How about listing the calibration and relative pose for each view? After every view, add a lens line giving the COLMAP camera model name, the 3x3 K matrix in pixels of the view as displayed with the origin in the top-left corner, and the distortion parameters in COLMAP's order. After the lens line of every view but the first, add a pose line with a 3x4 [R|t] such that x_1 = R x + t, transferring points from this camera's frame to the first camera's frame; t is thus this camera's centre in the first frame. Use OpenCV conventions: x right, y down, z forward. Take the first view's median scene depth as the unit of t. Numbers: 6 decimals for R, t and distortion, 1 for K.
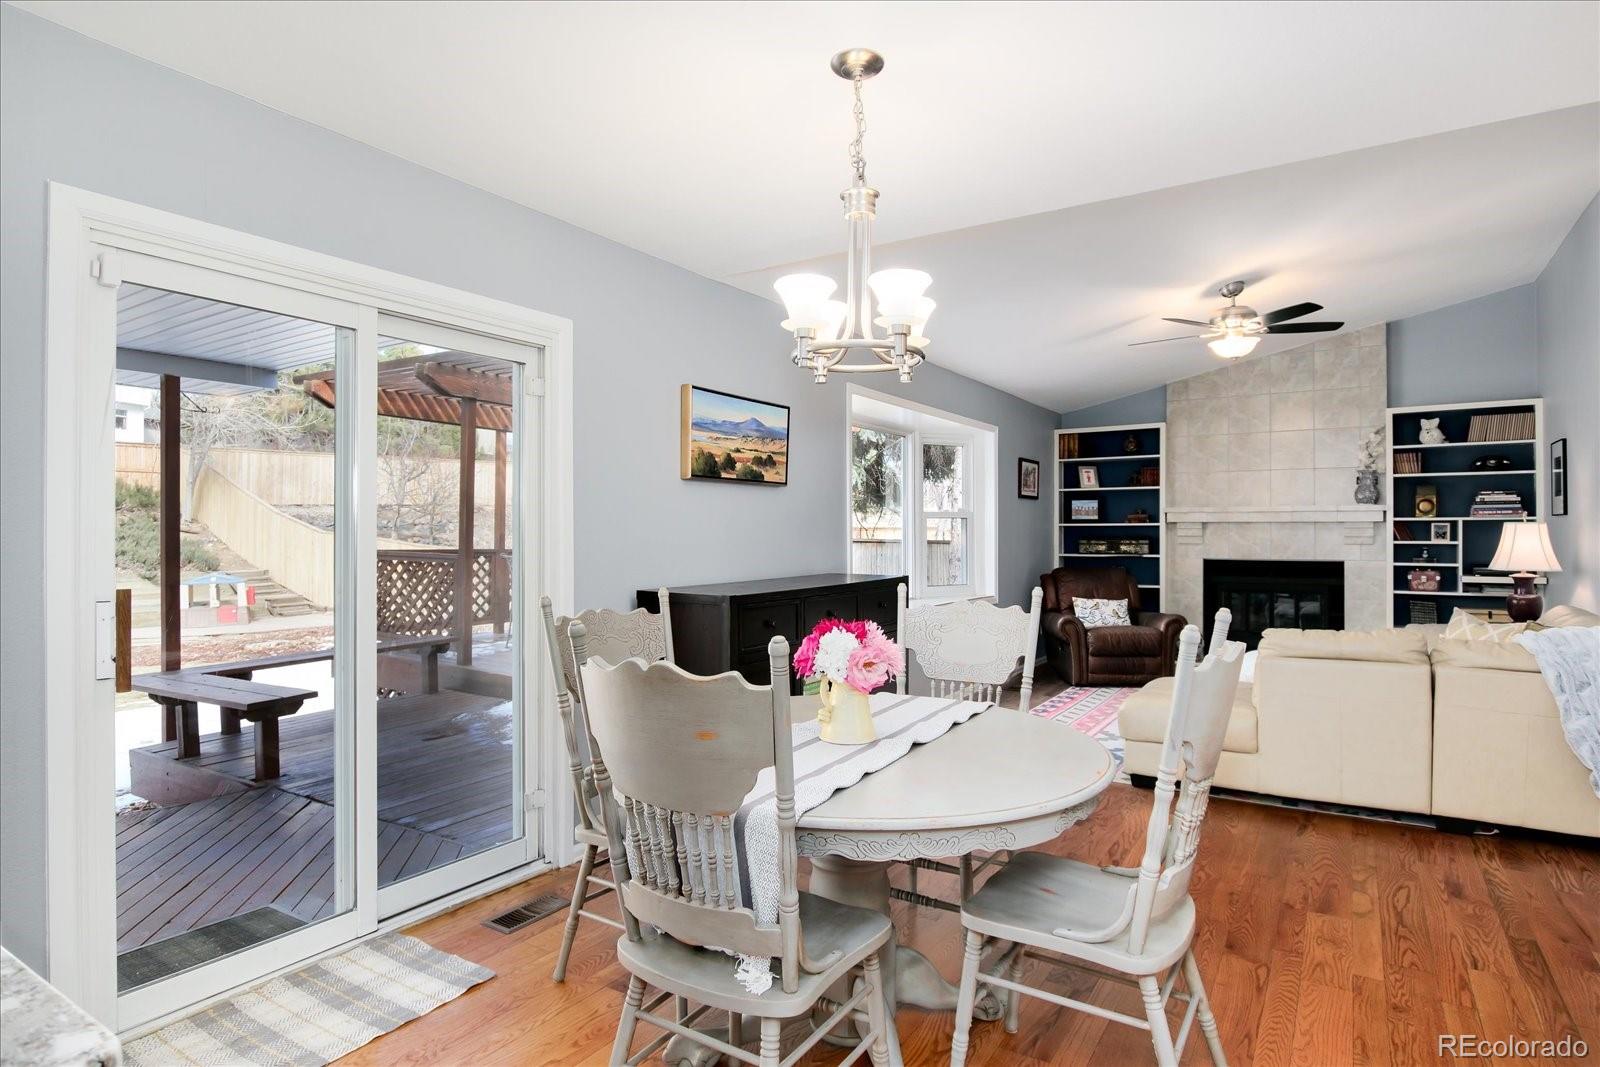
lens RADIAL K [[869.6, 0, 800.0], [0, 869.6, 533.5], [0, 0, 1]] dist [-0.019848, 0.000987]
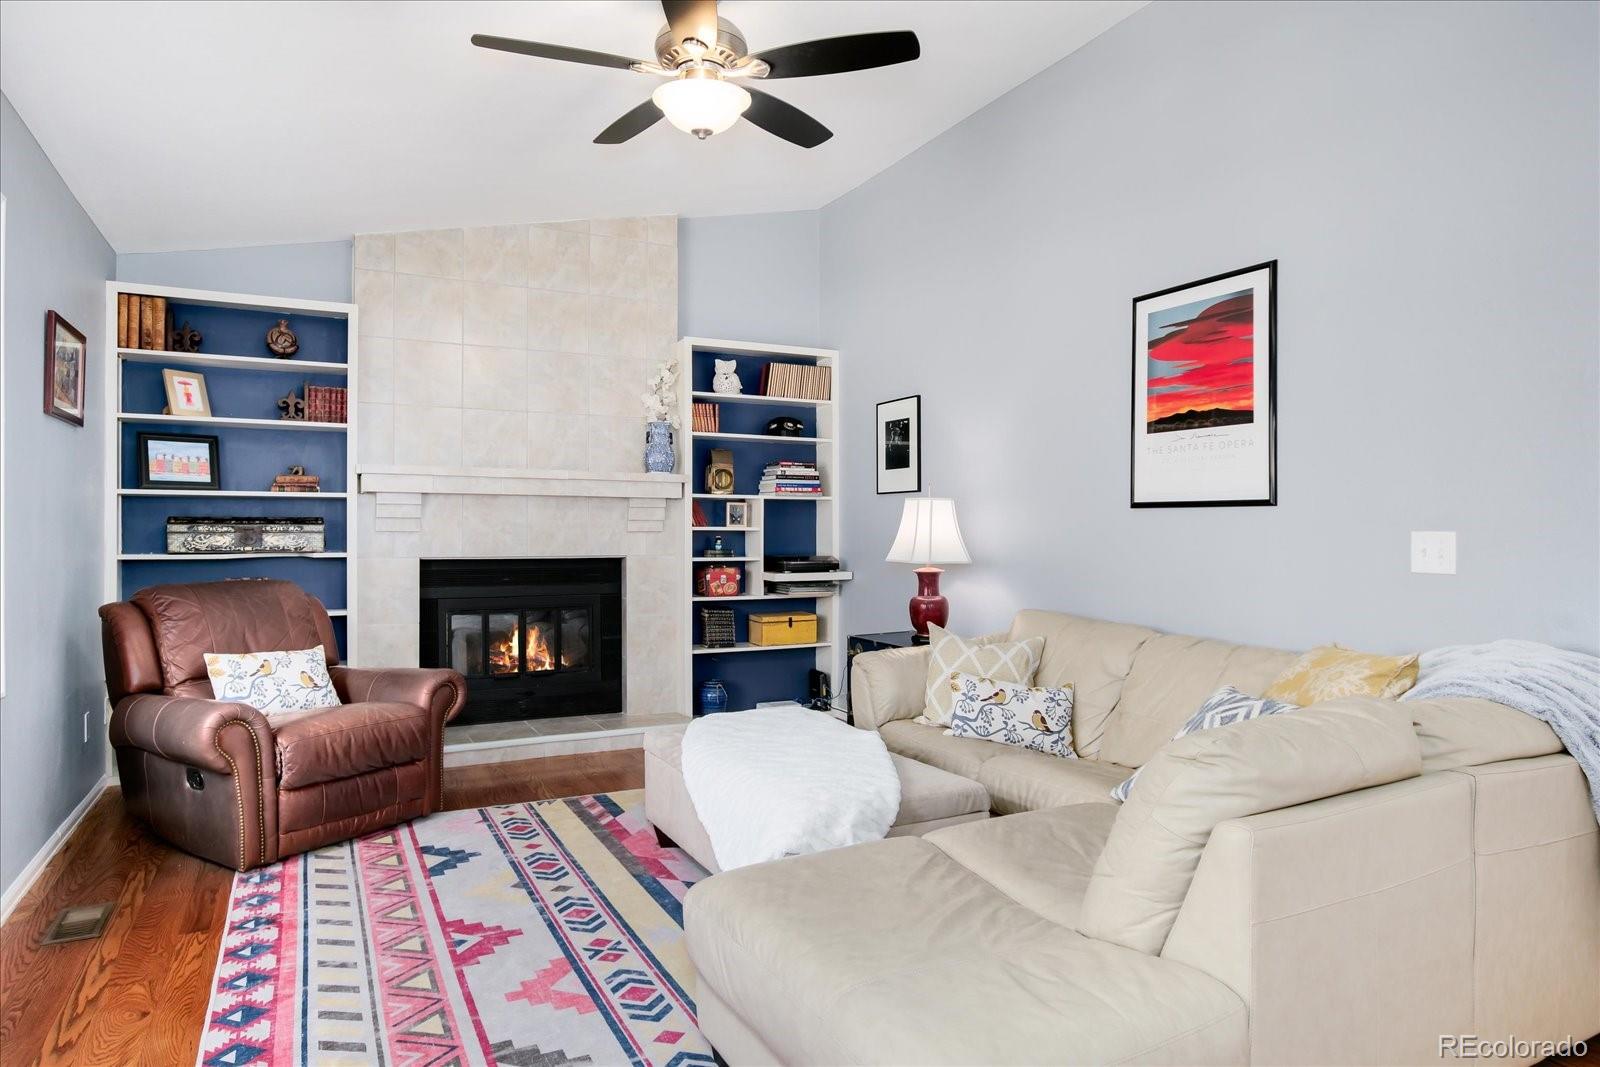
lens RADIAL K [[977.2, 0, 795.2], [0, 977.2, 522.2], [0, 0, 1]] dist [-0.002558, 0.000595]
pose [[0.508857, 0.008733, 0.860806, 0.046747], [-0.002441, 0.999959, -0.008702, 0.011961], [-0.860847, 0.002327, 0.508858, 0.521837]]
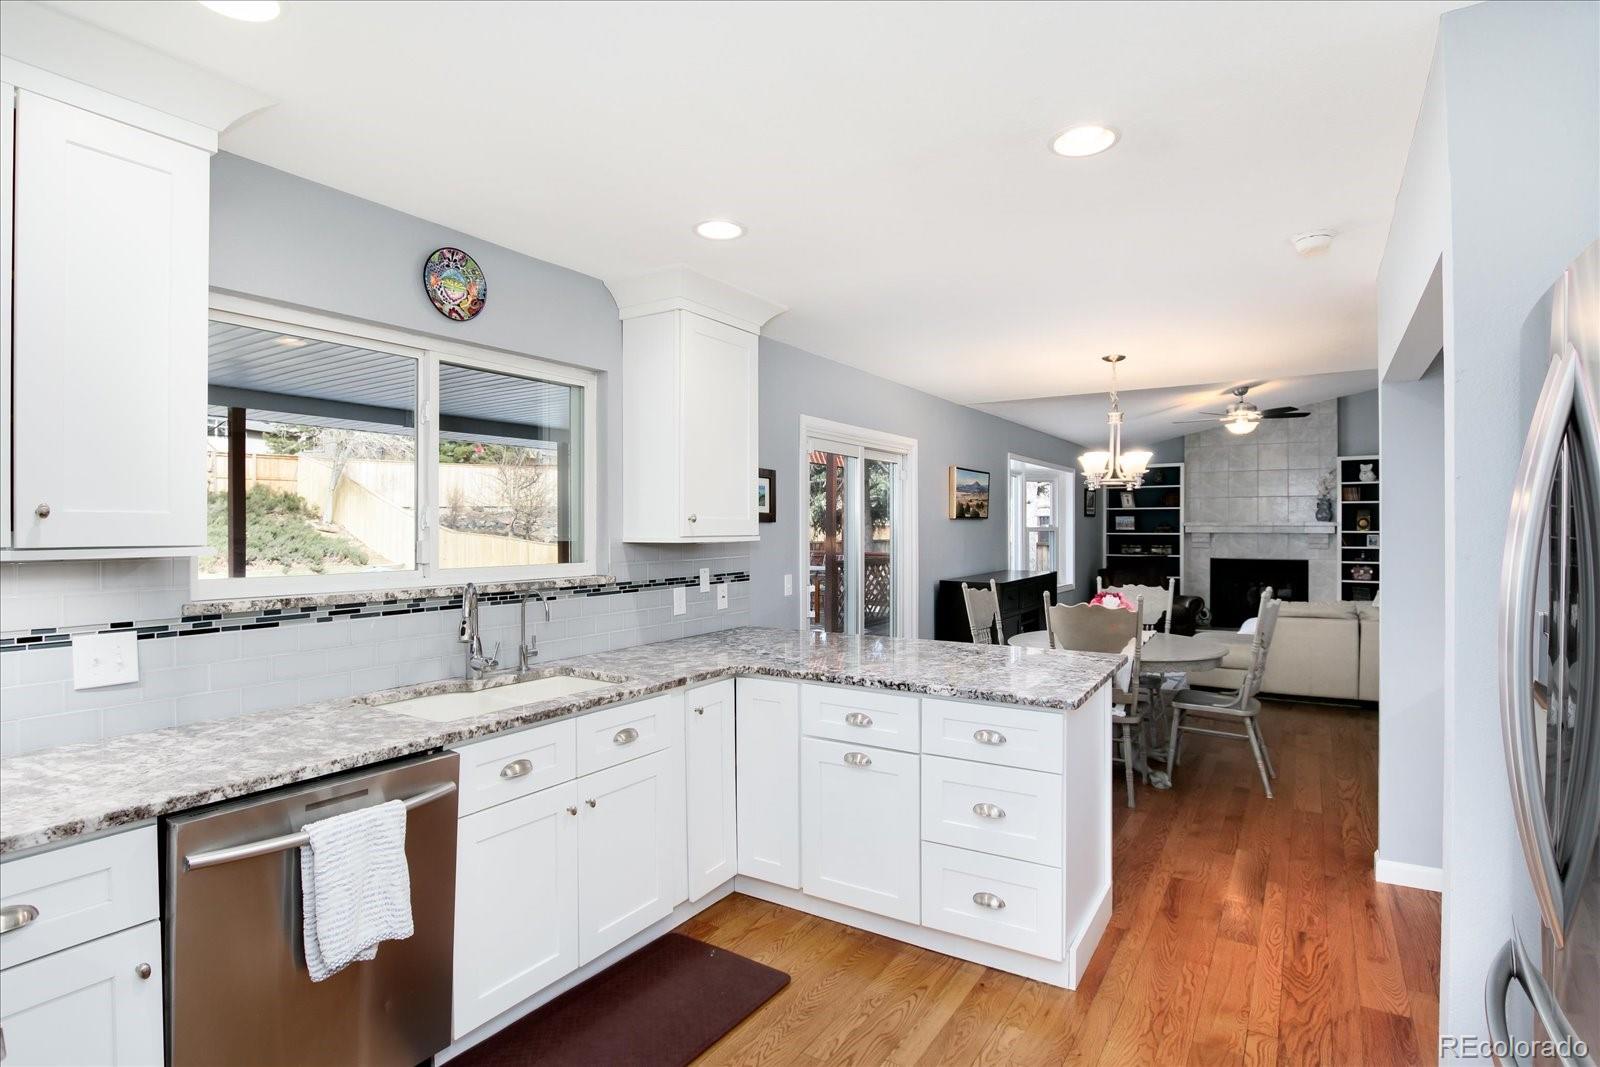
lens RADIAL K [[817.5, 0, 801.9], [0, 817.5, 530.5], [0, 0, 1]] dist [-0.019813, -0.000224]
pose [[0.999939, 0.000059, 0.011017, -0.251985], [-0.000100, 0.999993, 0.003704, -0.024124], [-0.011017, -0.003704, 0.999932, -0.378795]]
